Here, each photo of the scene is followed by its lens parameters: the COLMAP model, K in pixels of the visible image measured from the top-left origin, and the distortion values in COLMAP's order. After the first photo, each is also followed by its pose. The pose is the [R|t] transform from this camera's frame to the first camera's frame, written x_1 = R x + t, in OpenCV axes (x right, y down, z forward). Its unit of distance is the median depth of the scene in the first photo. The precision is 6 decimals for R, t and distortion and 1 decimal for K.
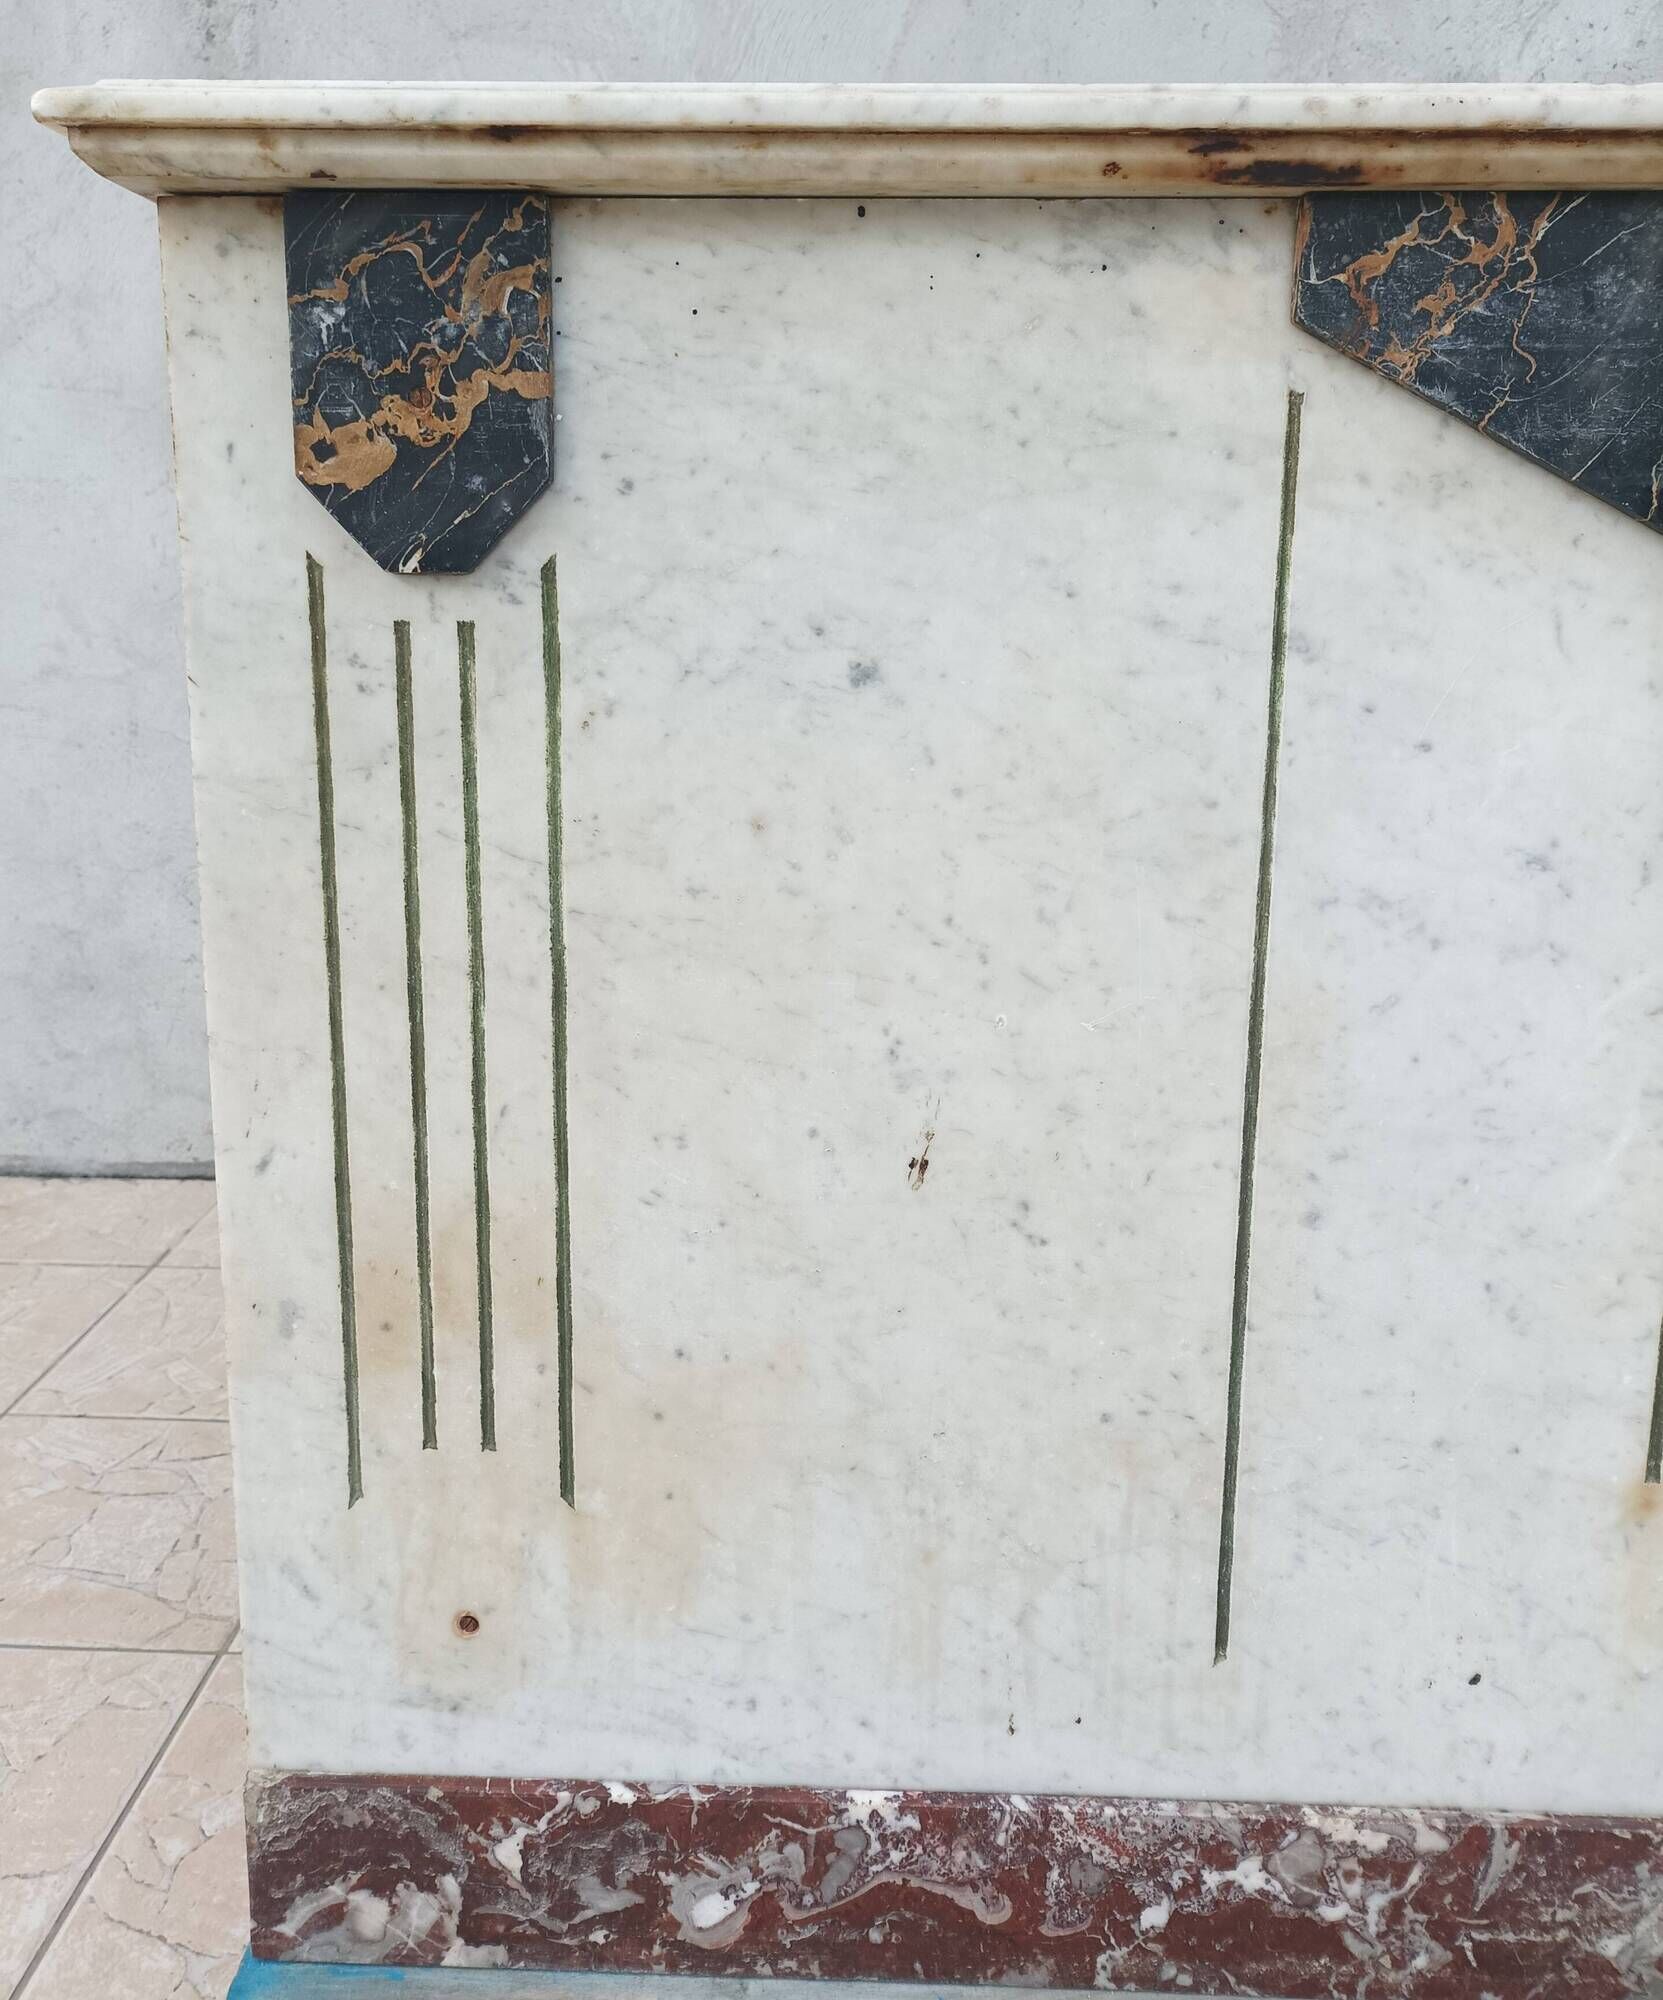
lens RADIAL K [[1756.0, 0, 799.9], [0, 1756.0, 846.3], [0, 0, 1]] dist [0.030419, -0.024770]
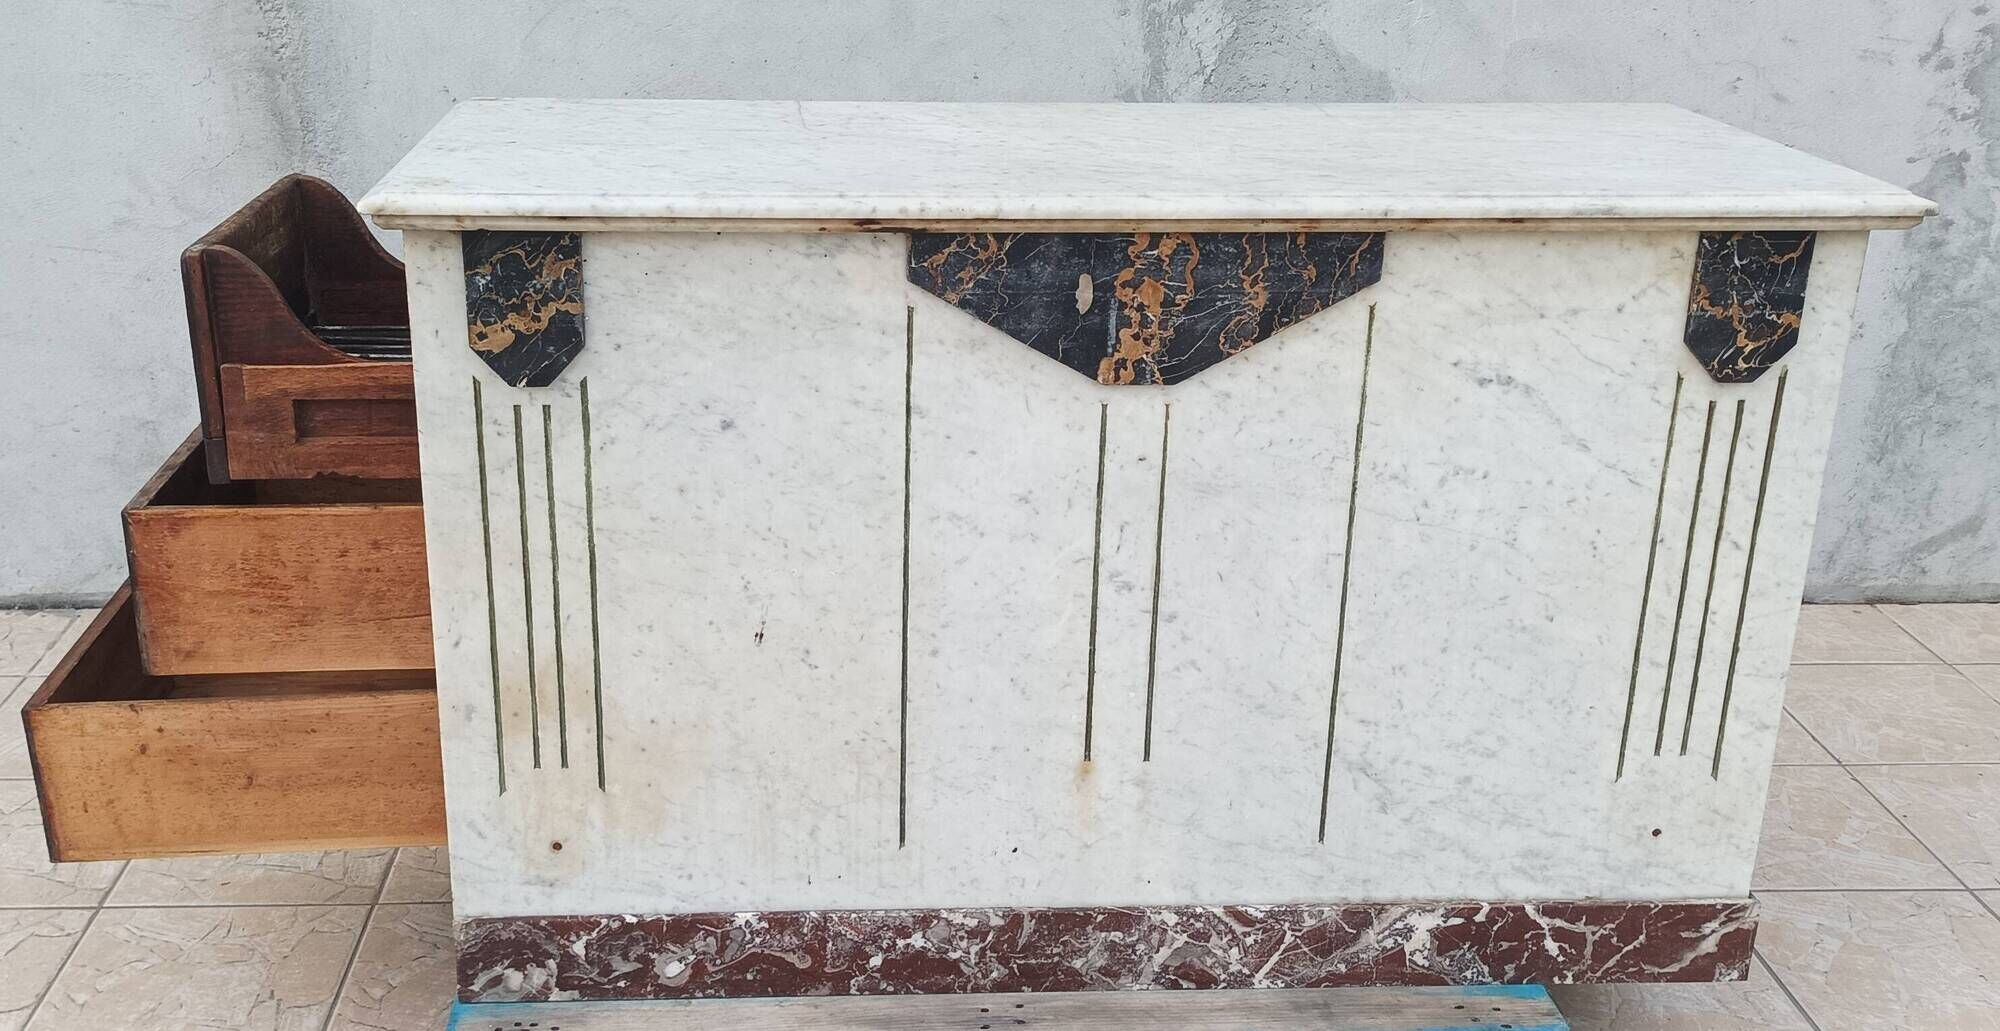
lens RADIAL K [[2007.7, 0, 903.0], [0, 2007.7, 524.1], [0, 0, 1]] dist [0.069911, -0.133582]
pose [[0.996297, -0.025037, 0.082252, 0.044040], [0.010879, 0.985684, 0.168255, -0.381895], [-0.085287, -0.166737, 0.982306, -1.482606]]
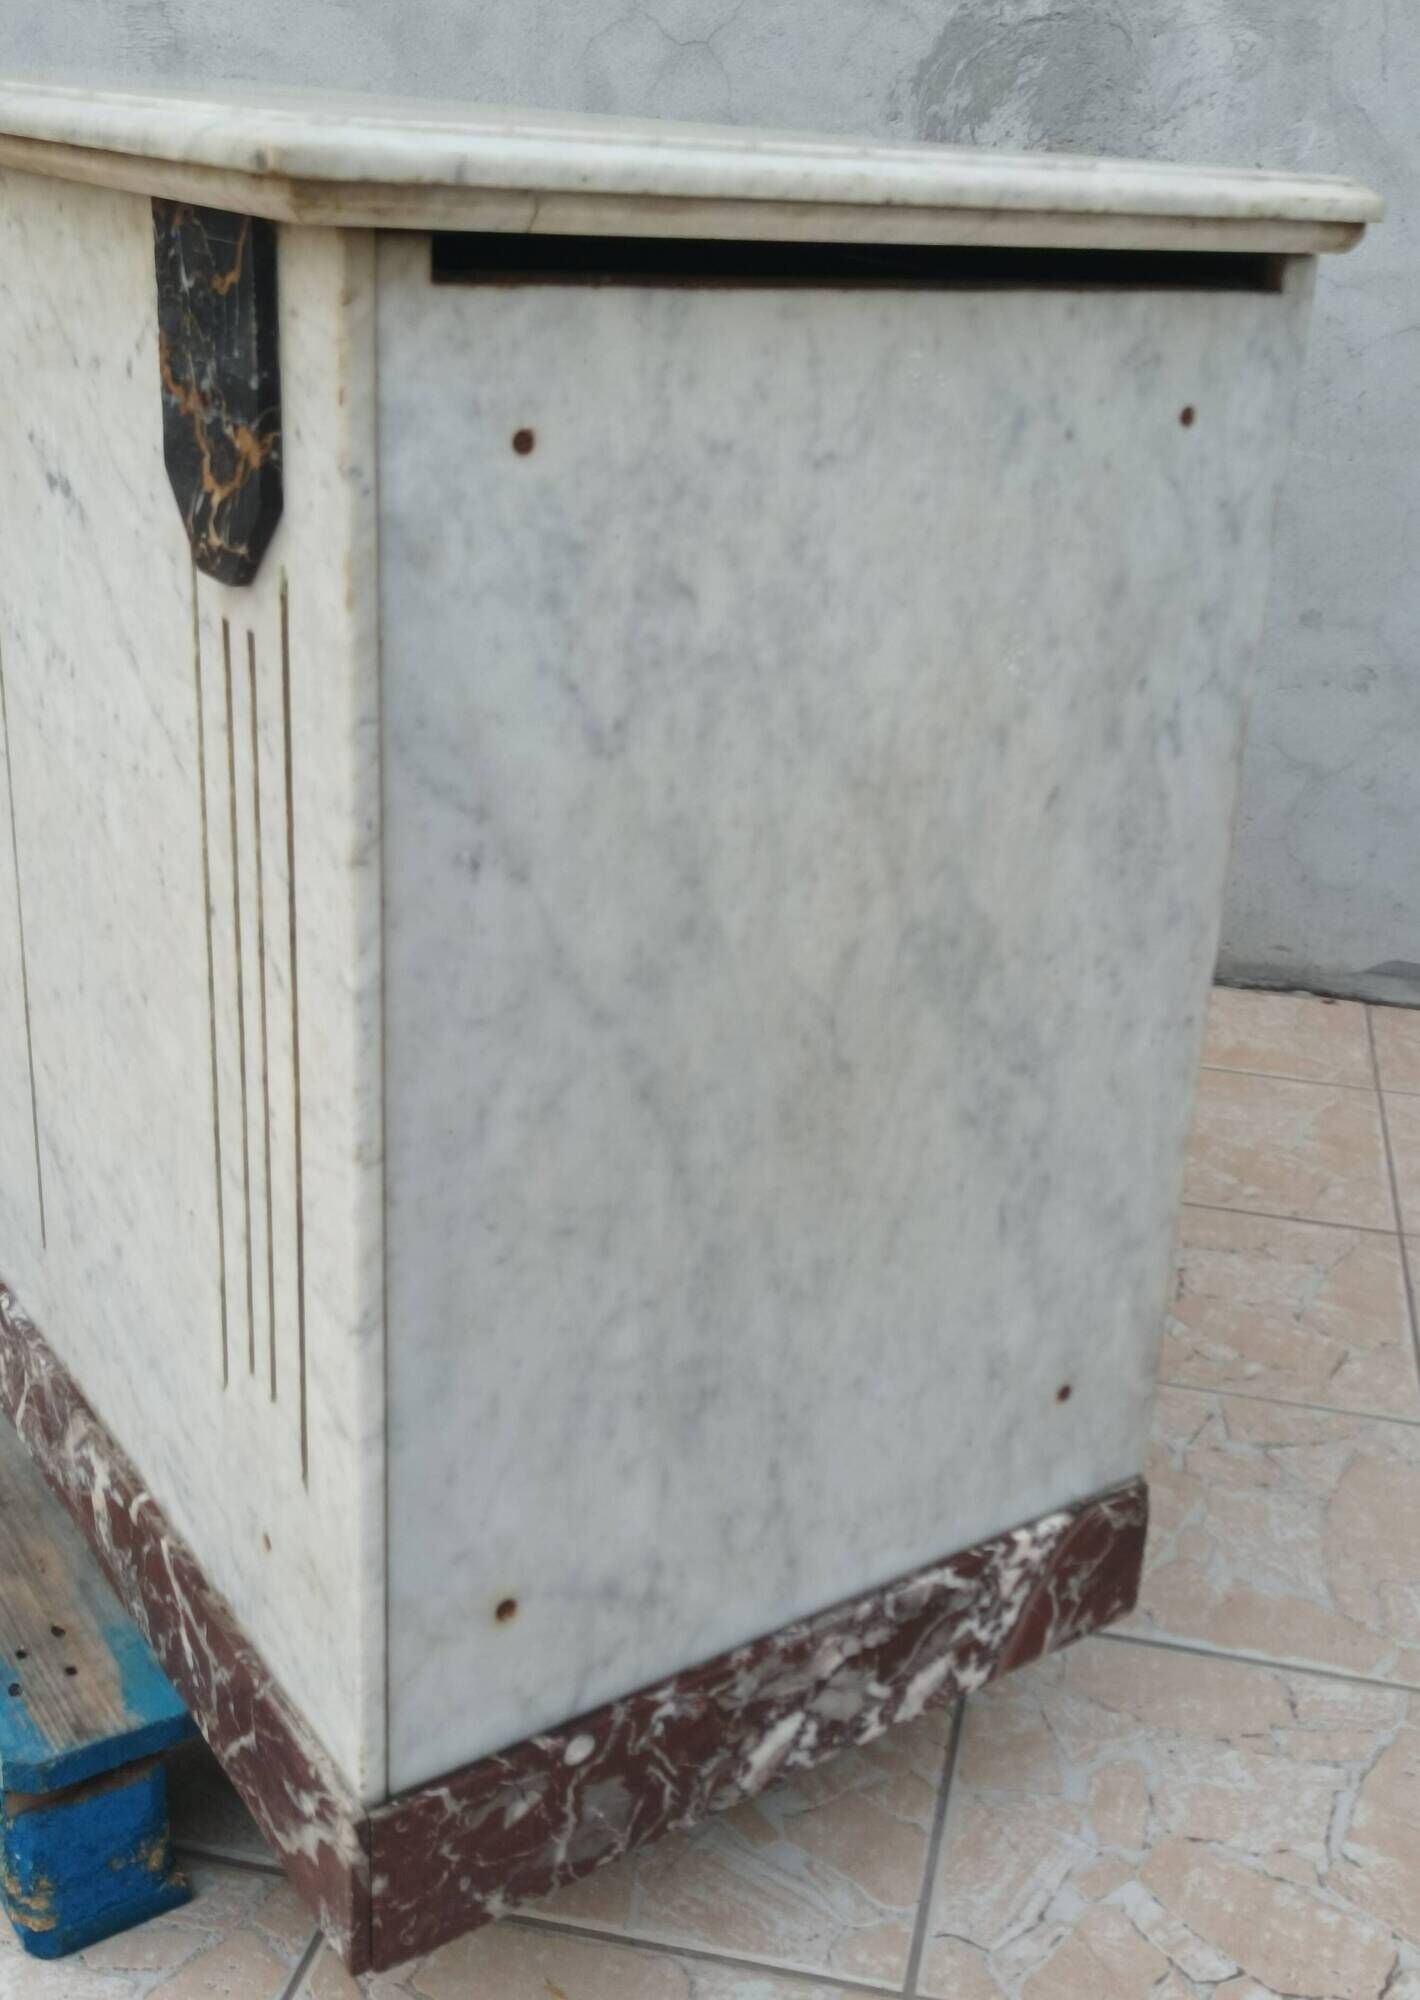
lens RADIAL K [[2153.8, 0, 766.3], [0, 2153.8, 951.1], [0, 0, 1]] dist [0.069002, -0.089786]
pose [[0.600625, 0.320087, -0.732662, 2.356713], [-0.204513, 0.947386, 0.246239, -0.283118], [0.772932, 0.001941, 0.634486, 0.374199]]
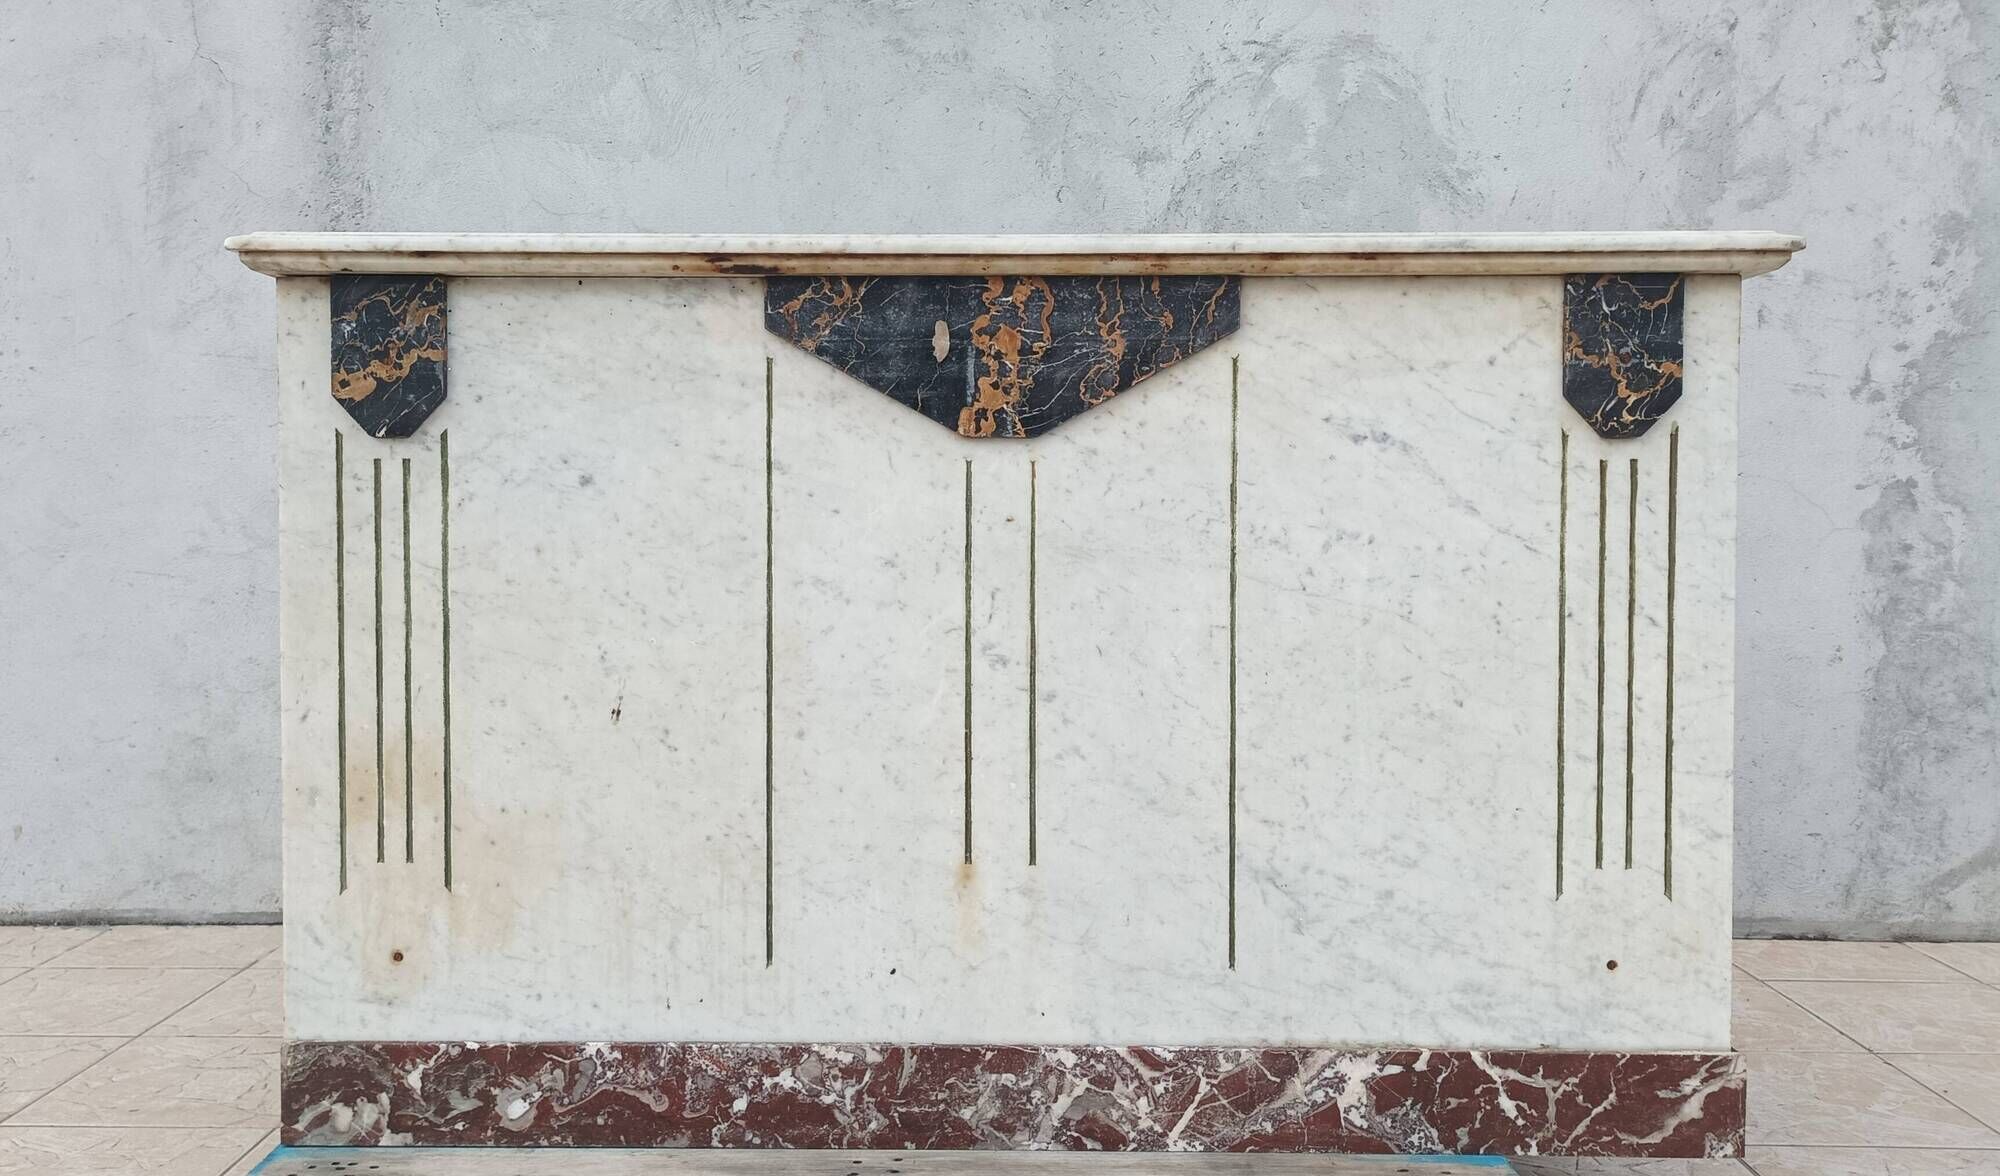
lens RADIAL K [[1731.2, 0, 940.5], [0, 1731.2, 552.7], [0, 0, 1]] dist [0.047060, -0.055866]
pose [[0.999843, -0.006134, 0.016648, 0.425261], [0.008685, 0.987428, -0.157834, 0.324945], [-0.015470, 0.157953, 0.987325, -1.103636]]
